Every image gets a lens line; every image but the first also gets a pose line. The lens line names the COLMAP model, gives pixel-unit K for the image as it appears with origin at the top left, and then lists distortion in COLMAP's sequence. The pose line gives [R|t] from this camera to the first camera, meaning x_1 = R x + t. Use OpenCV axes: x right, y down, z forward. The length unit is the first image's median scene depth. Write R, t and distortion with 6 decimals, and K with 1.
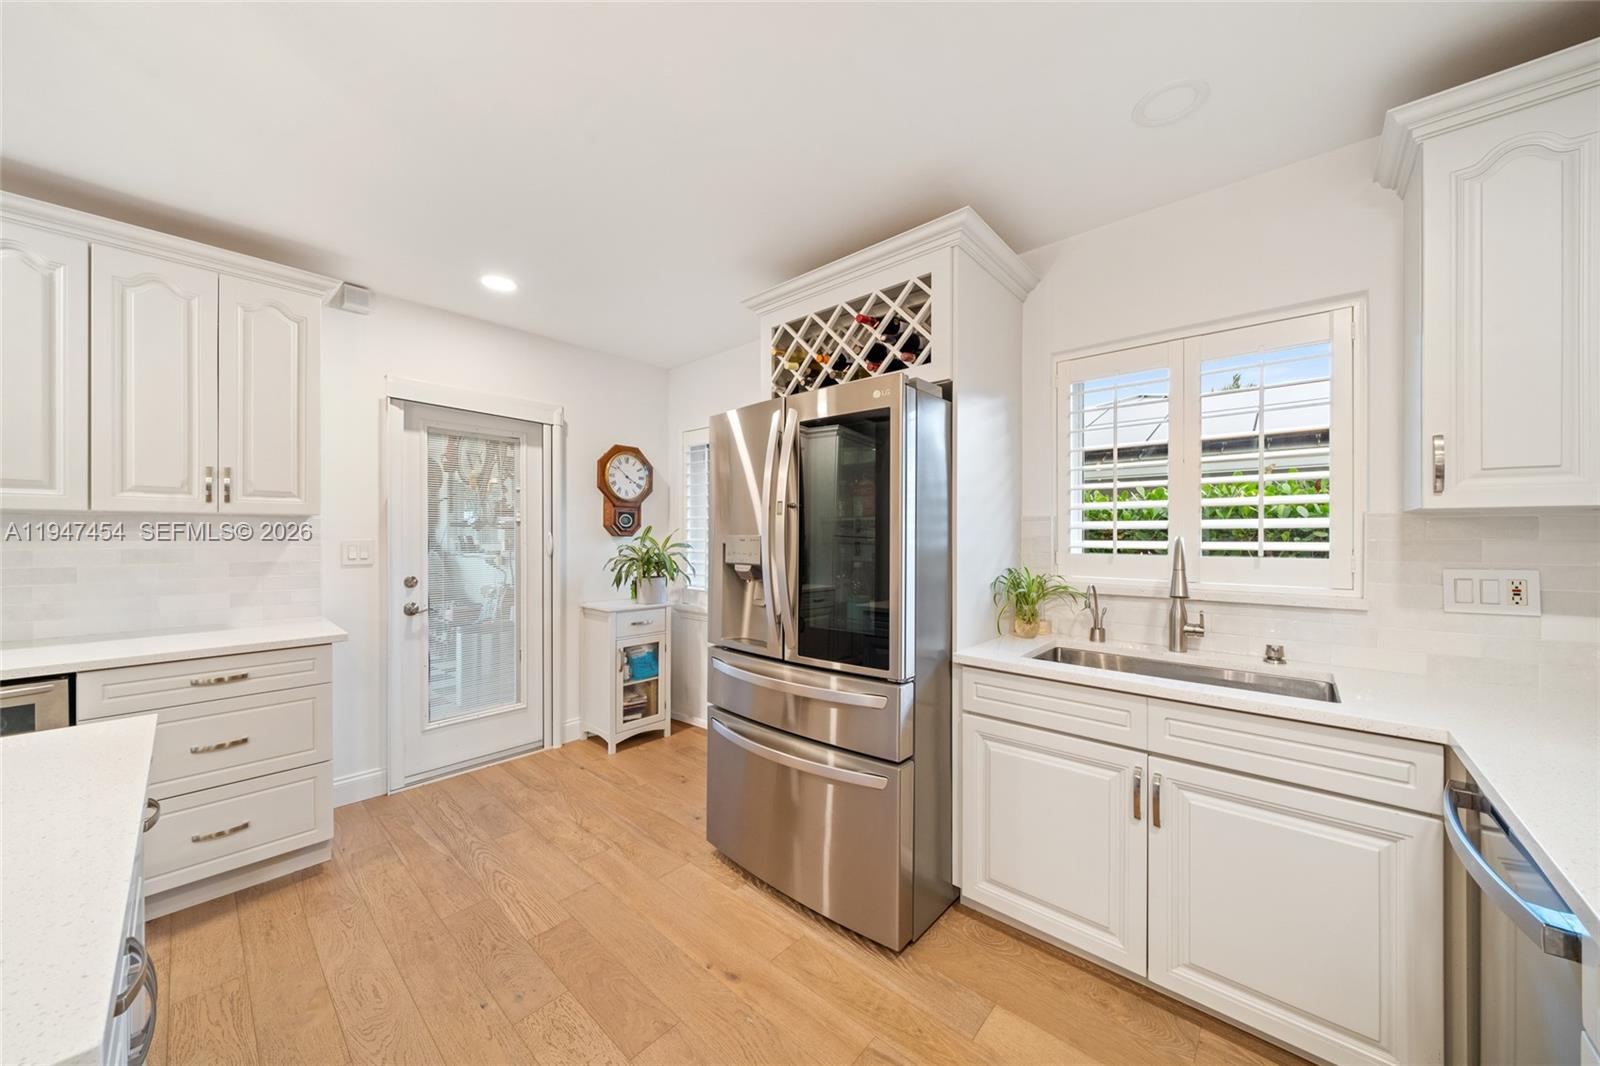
lens RADIAL K [[565.2, 0, 800.0], [0, 565.2, 533.0], [0, 0, 1]] dist [-0.000076, -0.000044]
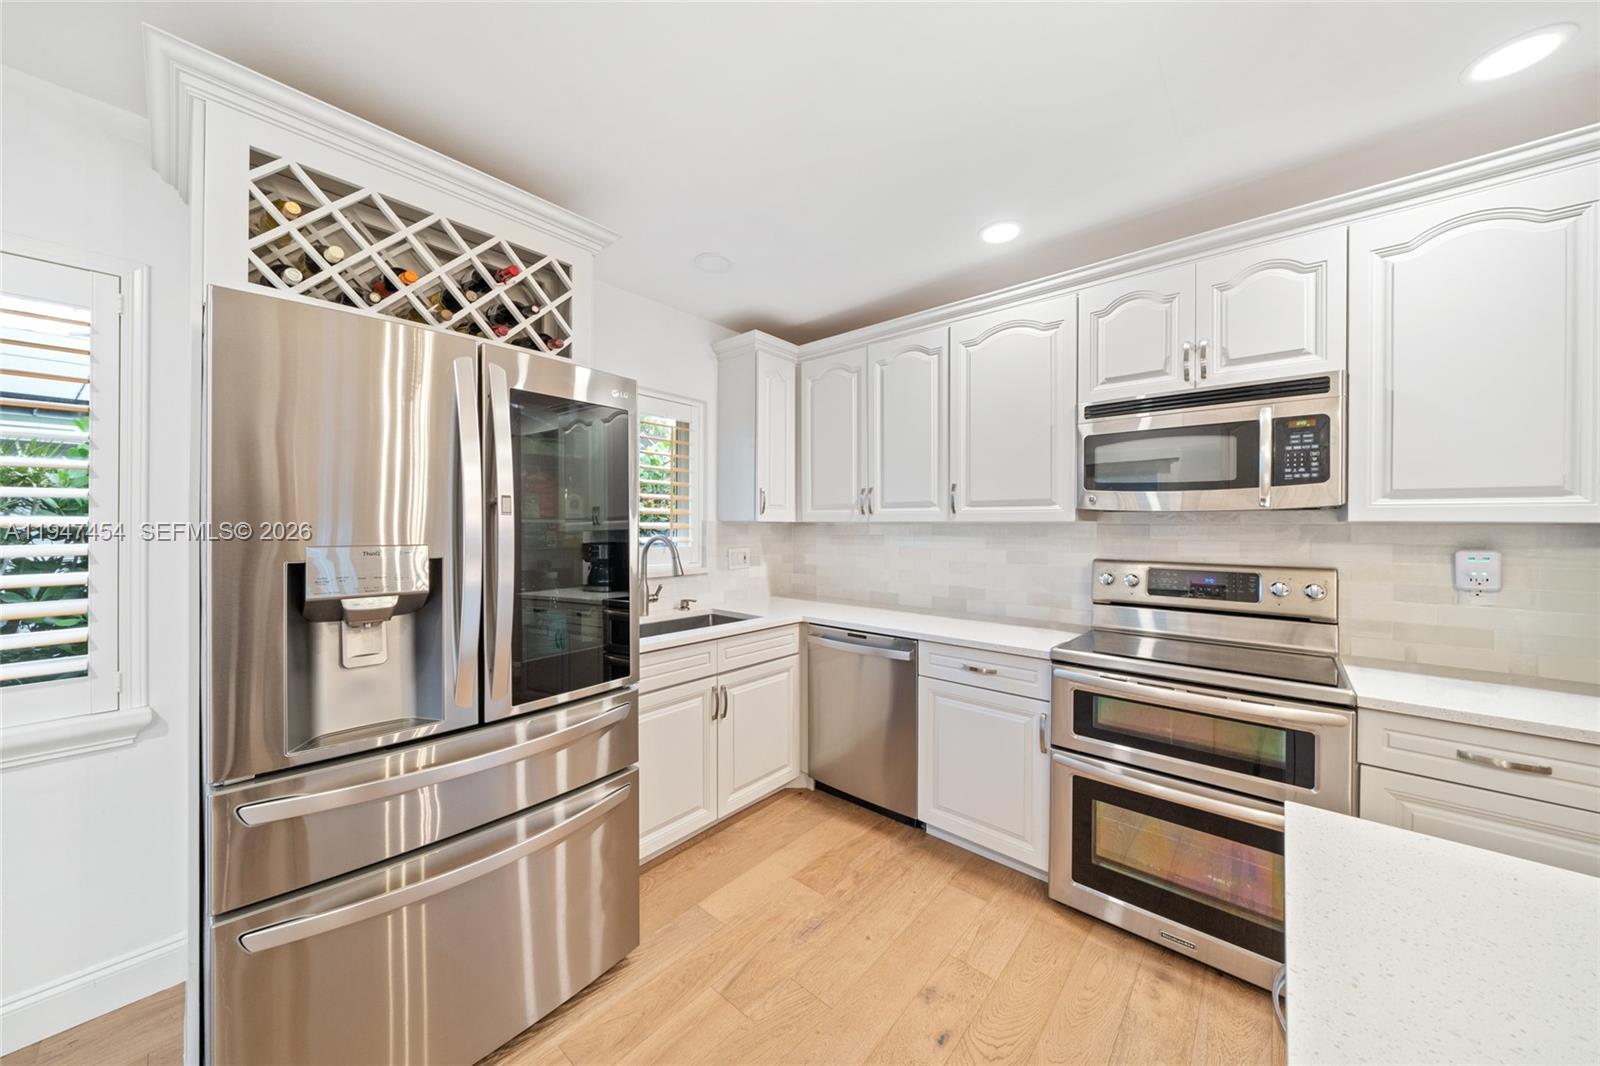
lens RADIAL K [[539.4, 0, 800.0], [0, 539.4, 533.0], [0, 0, 1]] dist [-0.000374, -0.000042]
pose [[-0.005640, -0.010629, 0.999928, -0.731631], [0.000571, 0.999943, 0.010632, -0.015539], [-0.999984, 0.000631, -0.005634, 0.654332]]
